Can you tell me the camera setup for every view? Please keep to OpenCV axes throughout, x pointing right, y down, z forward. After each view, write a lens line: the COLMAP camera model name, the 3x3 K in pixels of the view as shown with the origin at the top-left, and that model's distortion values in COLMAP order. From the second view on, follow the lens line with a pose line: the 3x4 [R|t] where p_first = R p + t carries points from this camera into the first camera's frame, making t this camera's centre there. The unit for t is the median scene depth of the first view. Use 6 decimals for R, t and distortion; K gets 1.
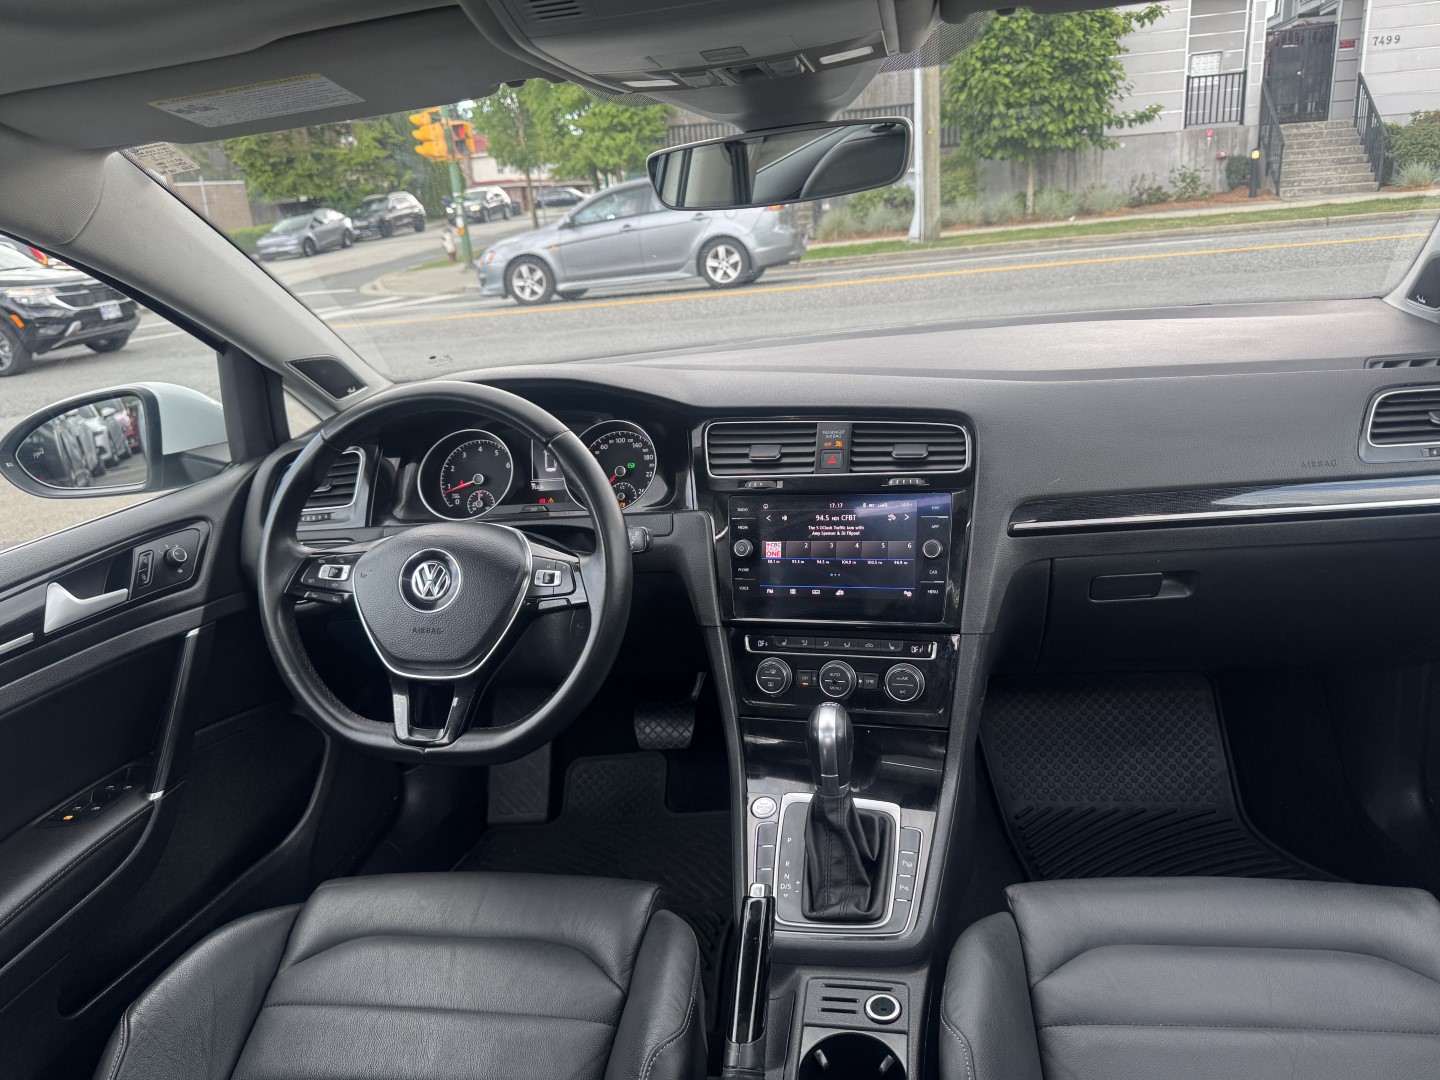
lens RADIAL K [[989.6, 0, 723.9], [0, 989.6, 541.1], [0, 0, 1]] dist [-0.028462, 0.000587]
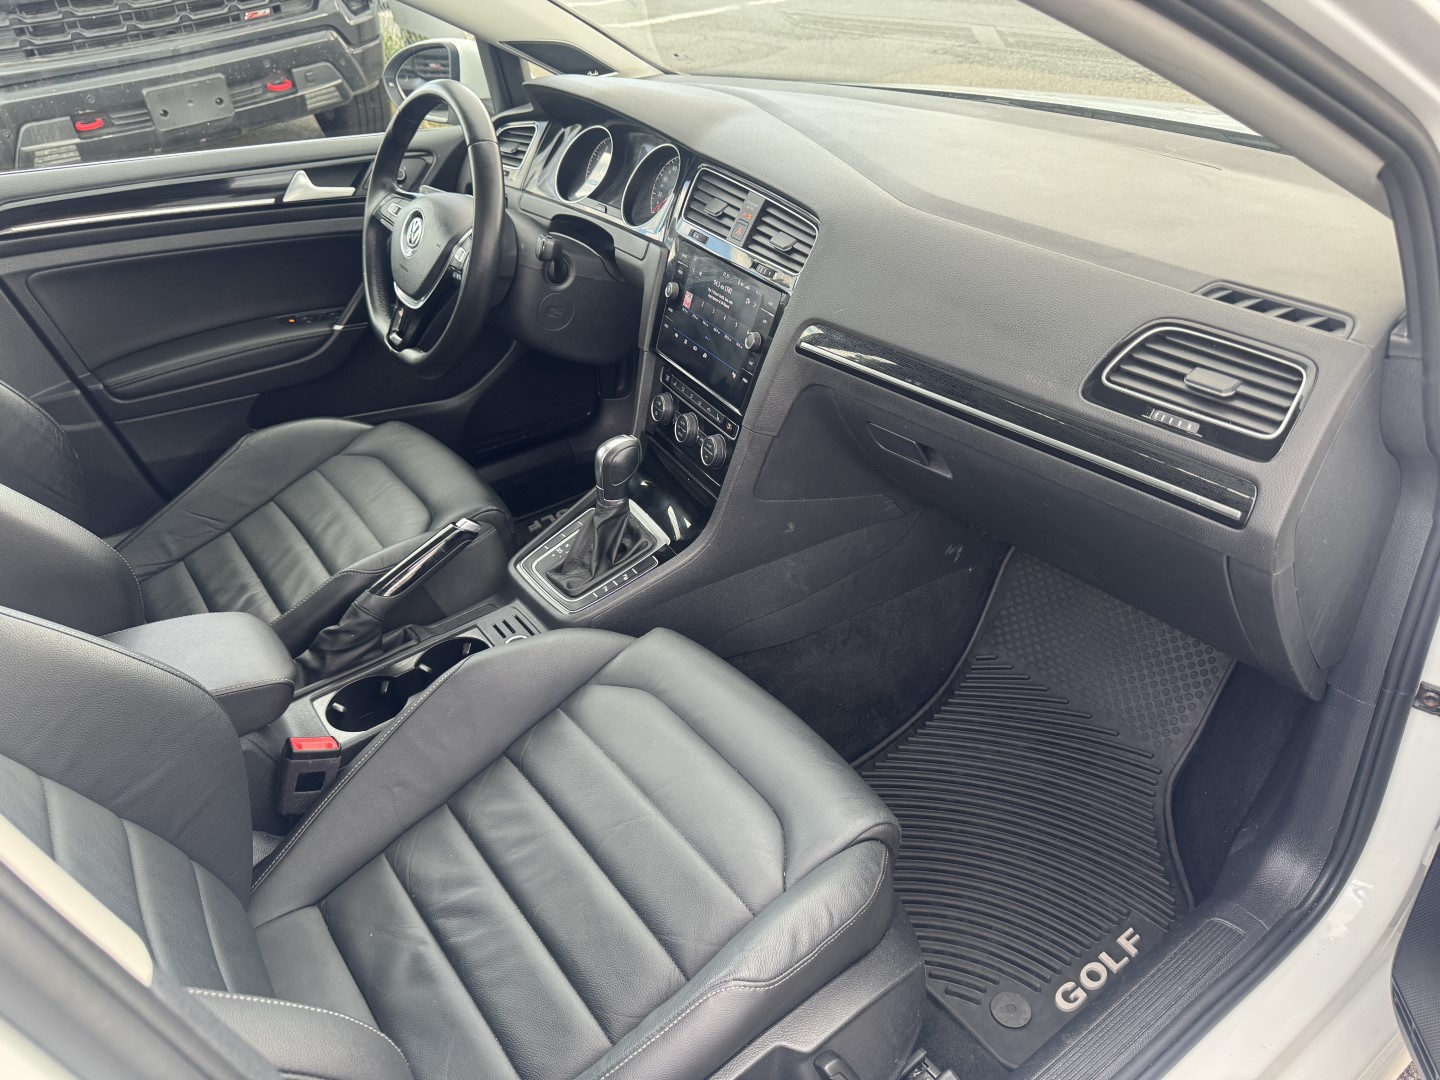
lens RADIAL K [[1023.2, 0, 712.9], [0, 1023.2, 541.2], [0, 0, 1]] dist [0.004031, 0.002570]
pose [[0.713371, 0.438324, -0.546785, 0.634784], [-0.262293, 0.890535, 0.371684, -0.143006], [0.649849, -0.121731, 0.750251, 0.087869]]
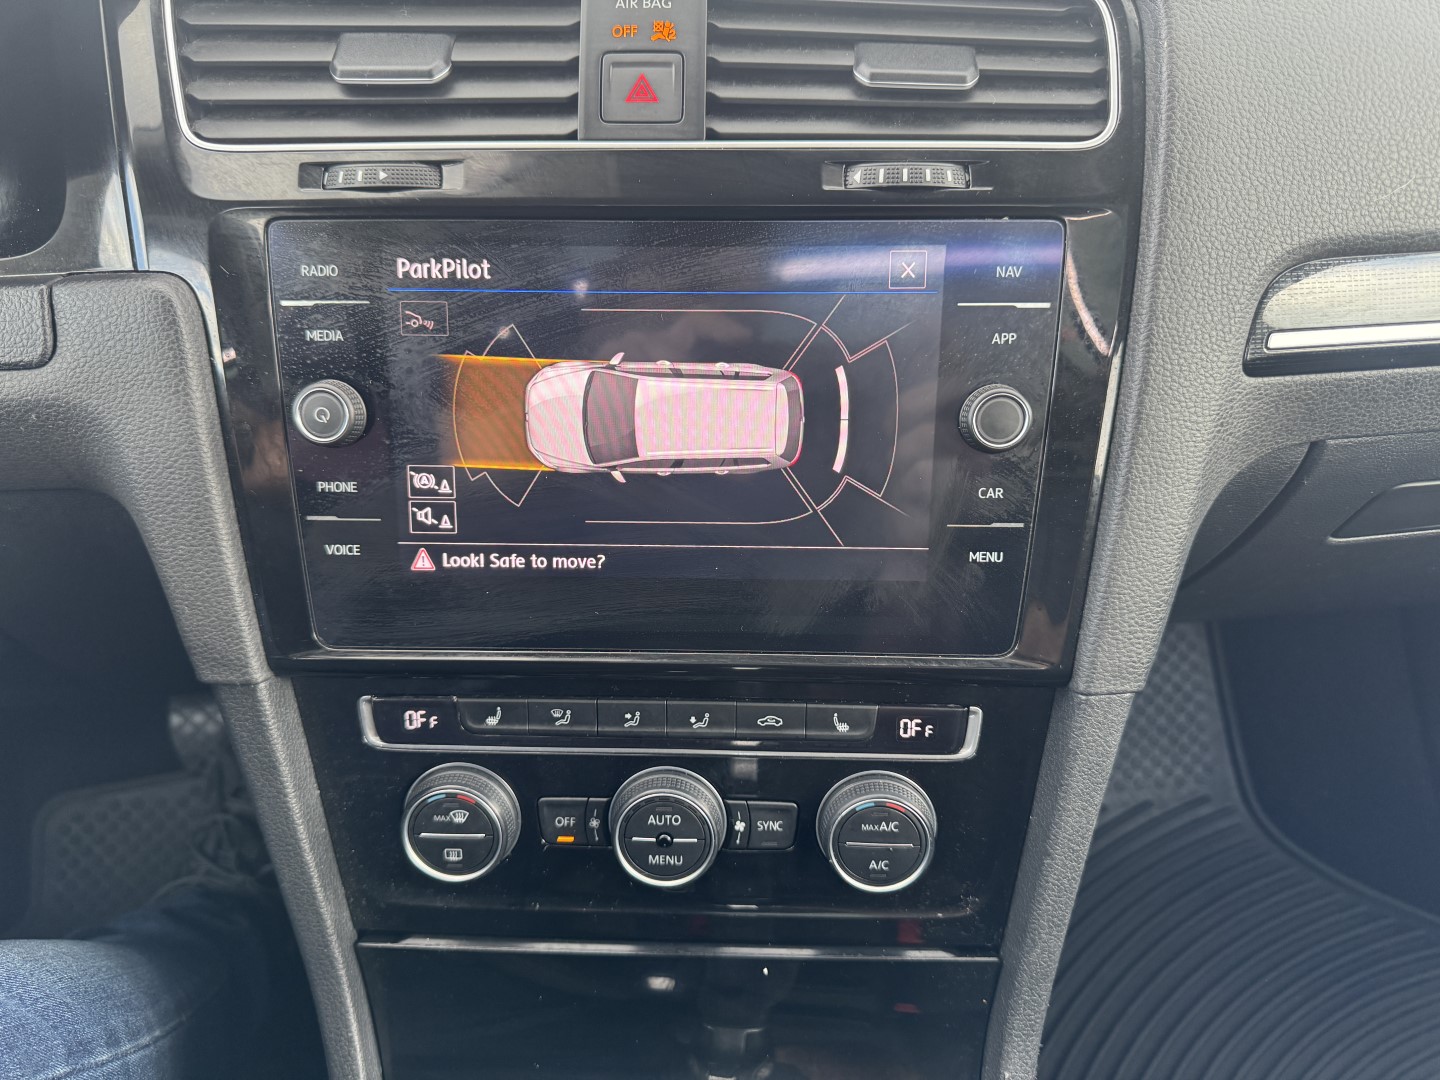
lens RADIAL K [[1025.7, 0, 720.0], [0, 1025.7, 540.0], [0, 0, 1]] dist [-0.008425, -0.040172]
pose [[0.952287, -0.057576, 0.299724, 0.027793], [-0.005902, 0.978387, 0.206696, -0.013735], [-0.305147, -0.198603, 0.931366, 0.530847]]
